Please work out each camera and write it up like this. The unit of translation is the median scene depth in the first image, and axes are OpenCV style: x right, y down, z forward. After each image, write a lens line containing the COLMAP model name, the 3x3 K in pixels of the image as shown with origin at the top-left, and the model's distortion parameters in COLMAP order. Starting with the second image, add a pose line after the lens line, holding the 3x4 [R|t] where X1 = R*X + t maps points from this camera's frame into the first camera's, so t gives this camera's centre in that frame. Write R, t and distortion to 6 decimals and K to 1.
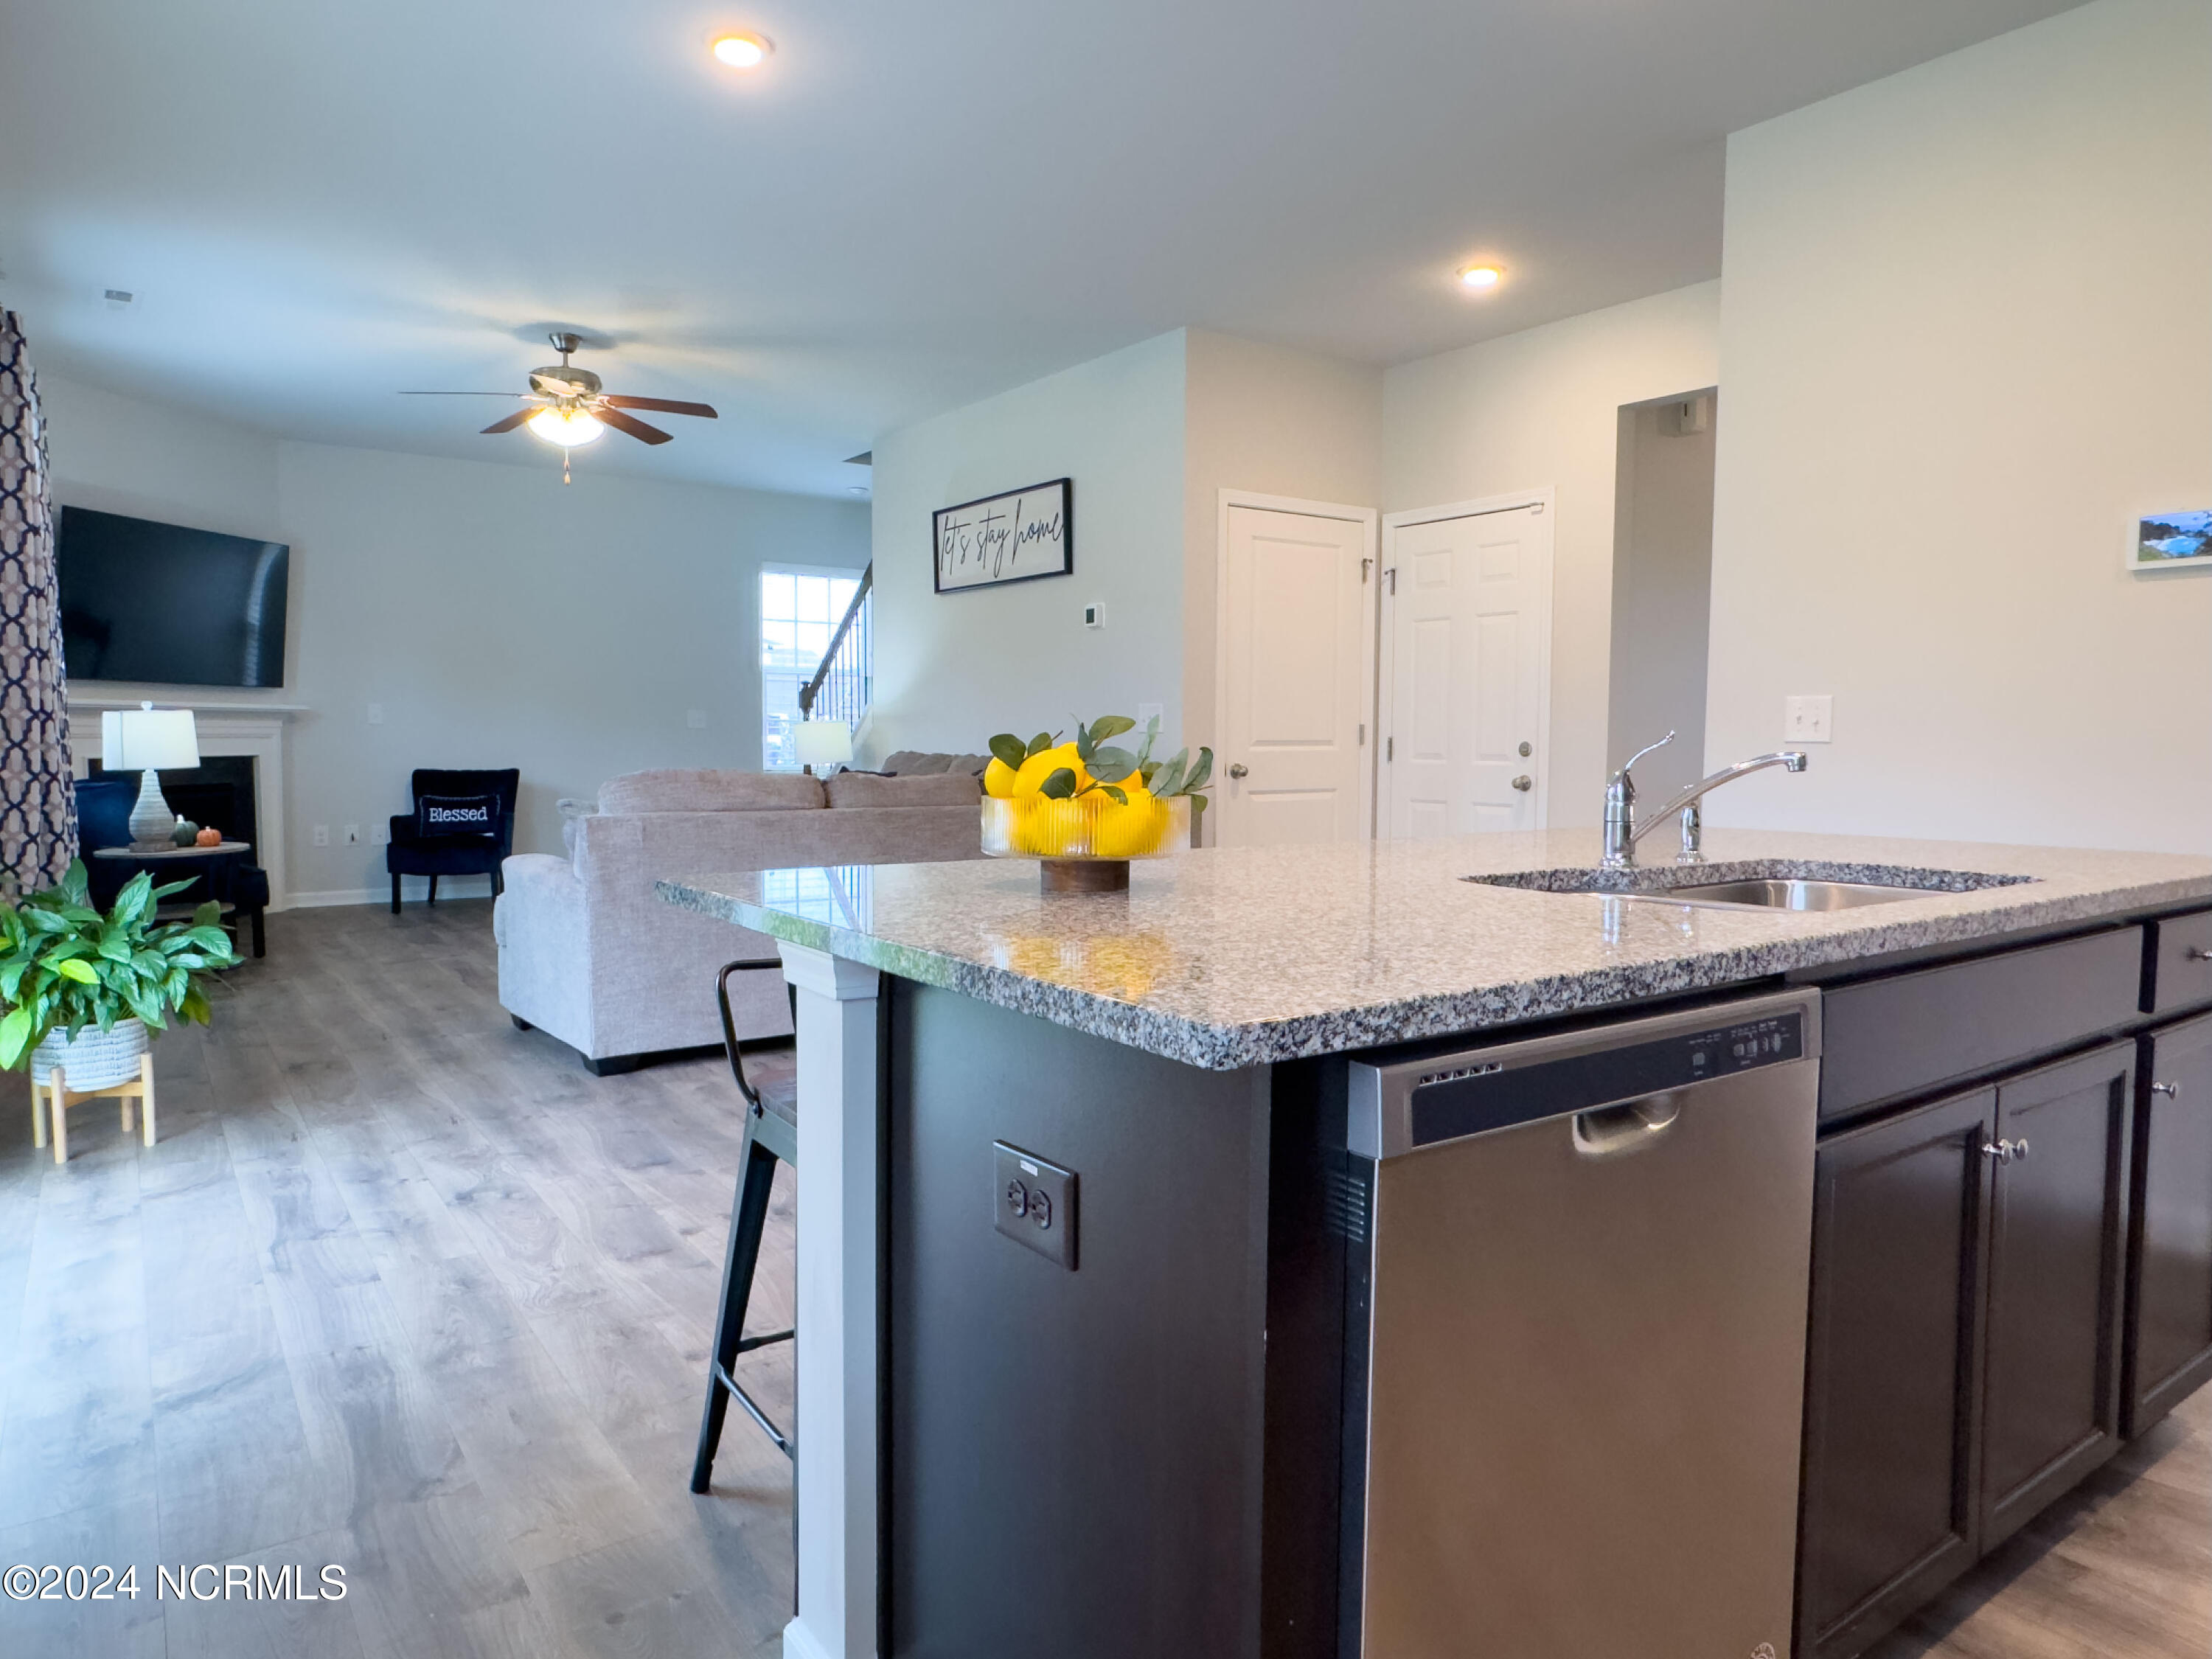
lens RADIAL K [[1388.3, 0, 1106.0], [0, 1388.3, 829.5], [0, 0, 1]] dist [0.001087, -0.000936]
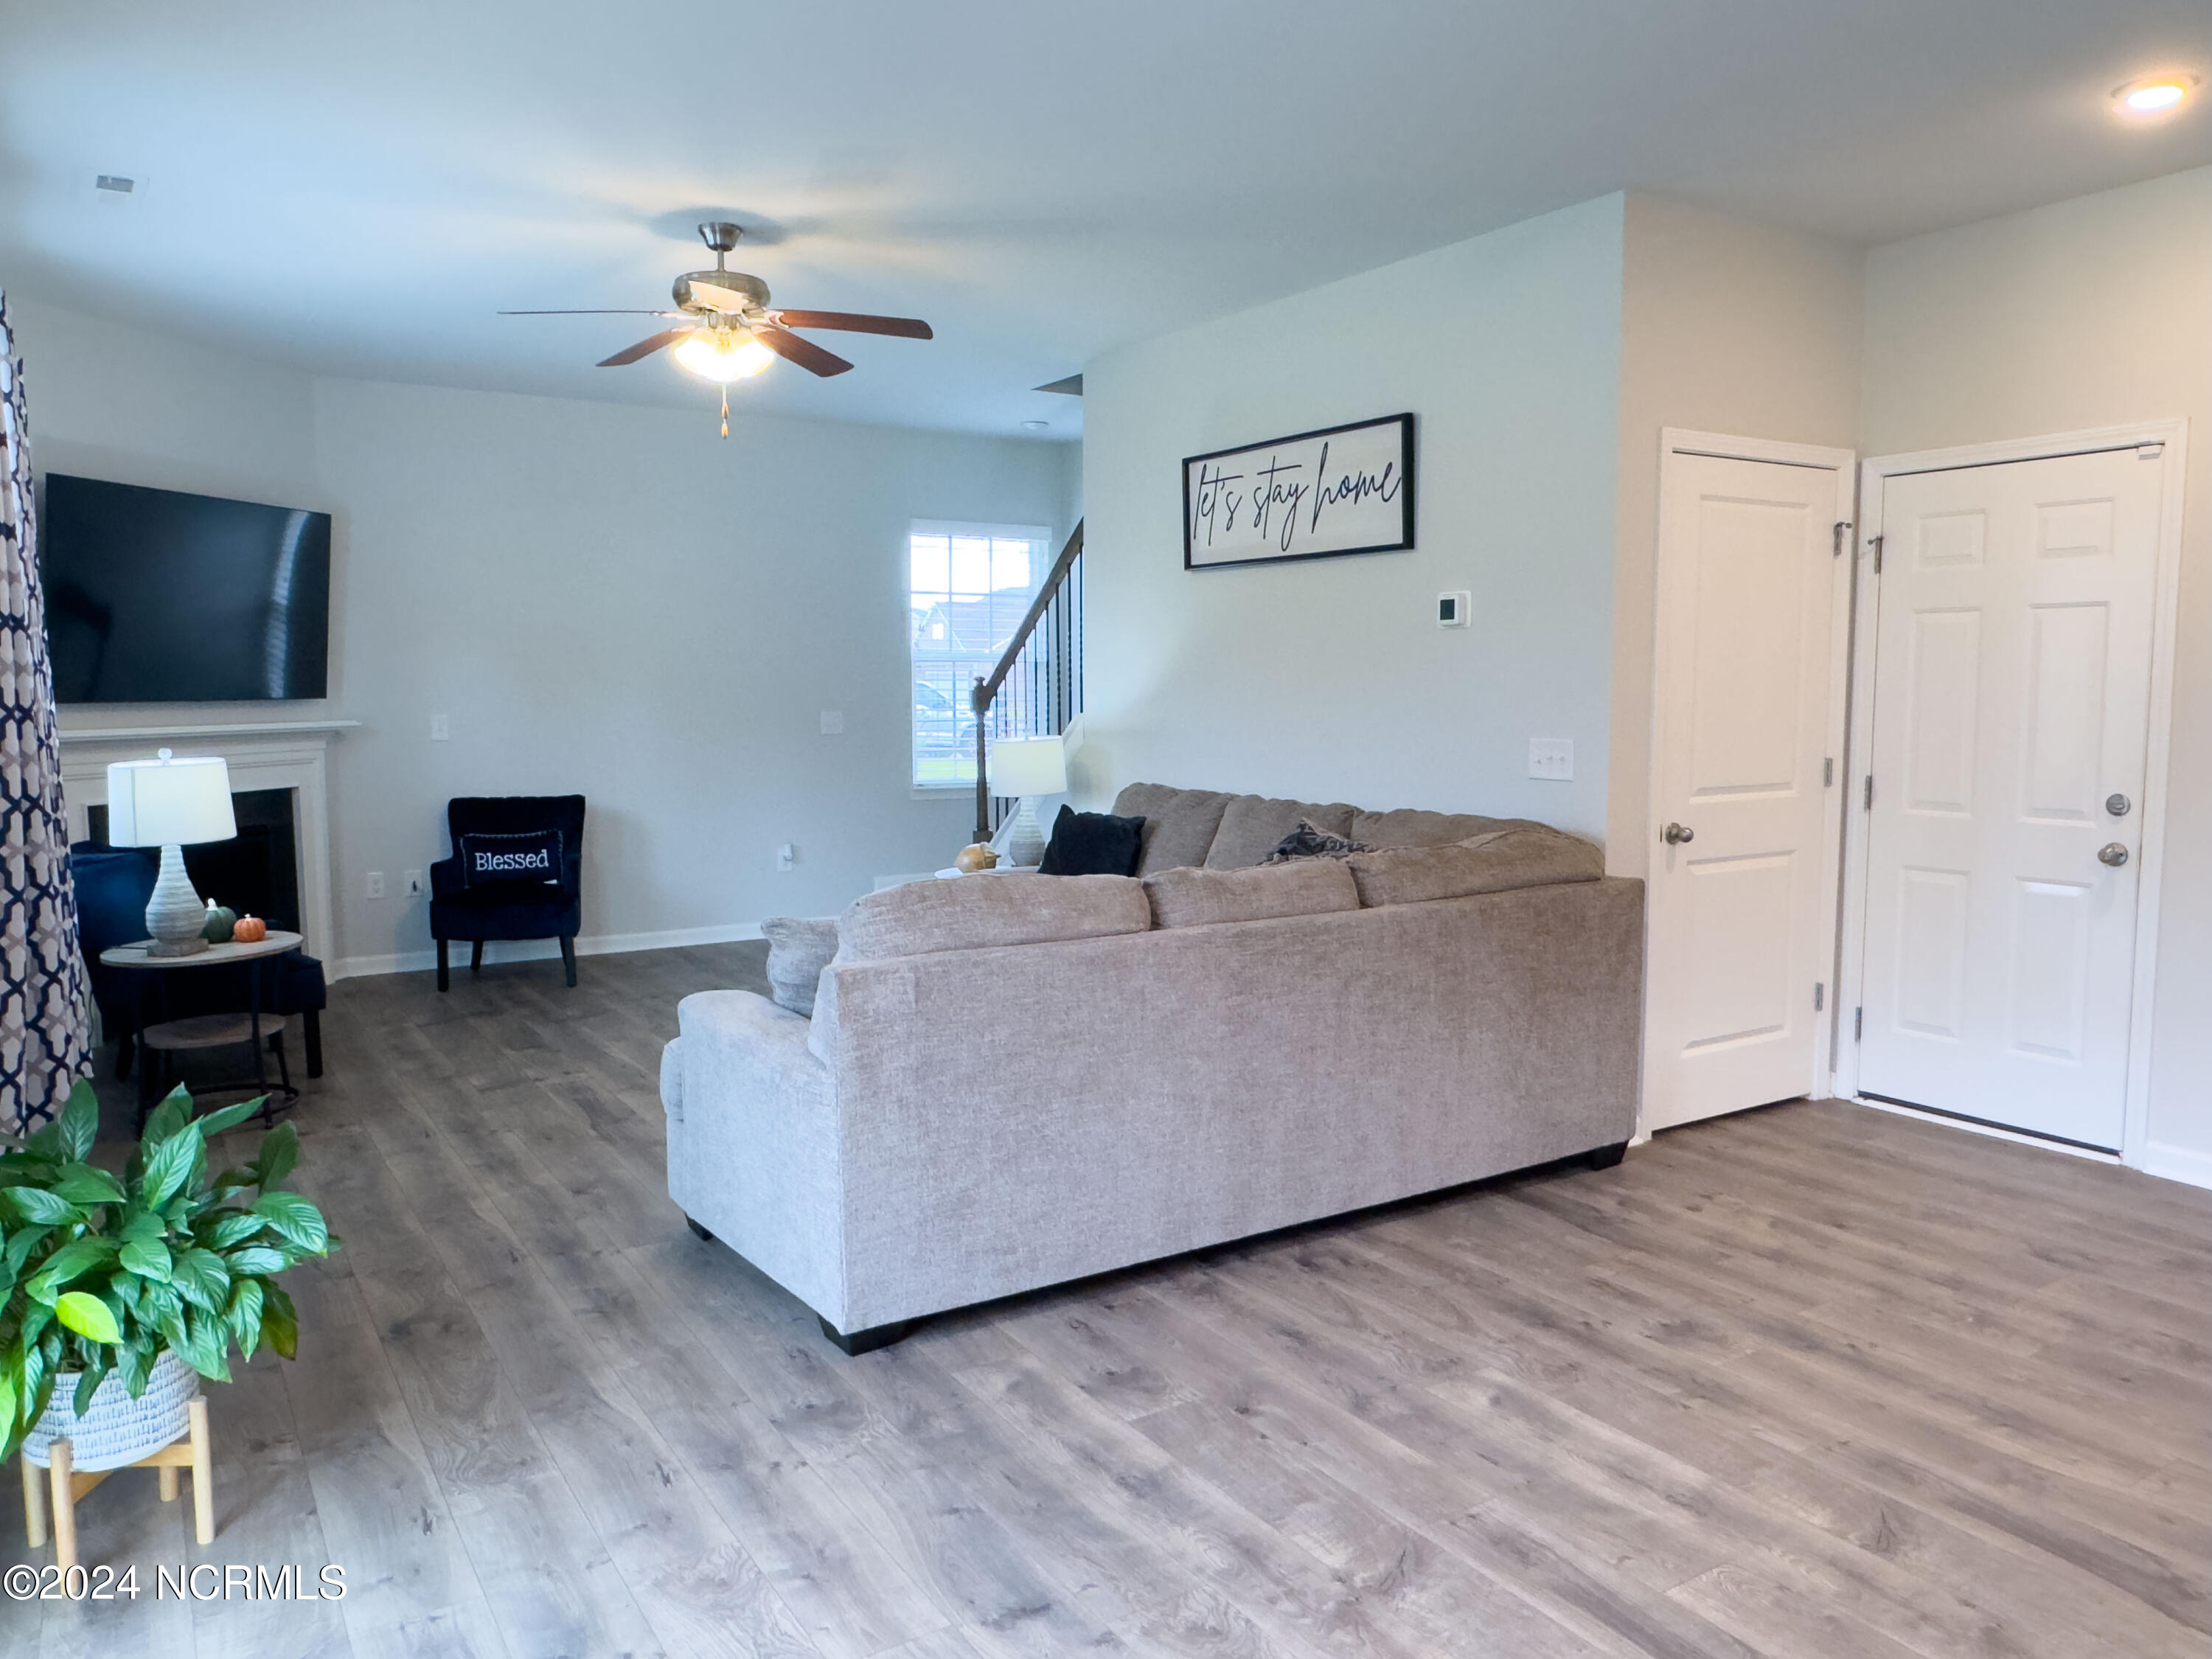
lens RADIAL K [[1563.6, 0, 1108.1], [0, 1563.6, 835.1], [0, 0, 1]] dist [-0.002696, 0.000646]
pose [[0.998604, -0.003711, -0.052699, -0.162733], [0.005272, 0.999551, 0.029511, -0.072277], [0.052566, -0.029747, 0.998174, 0.219090]]
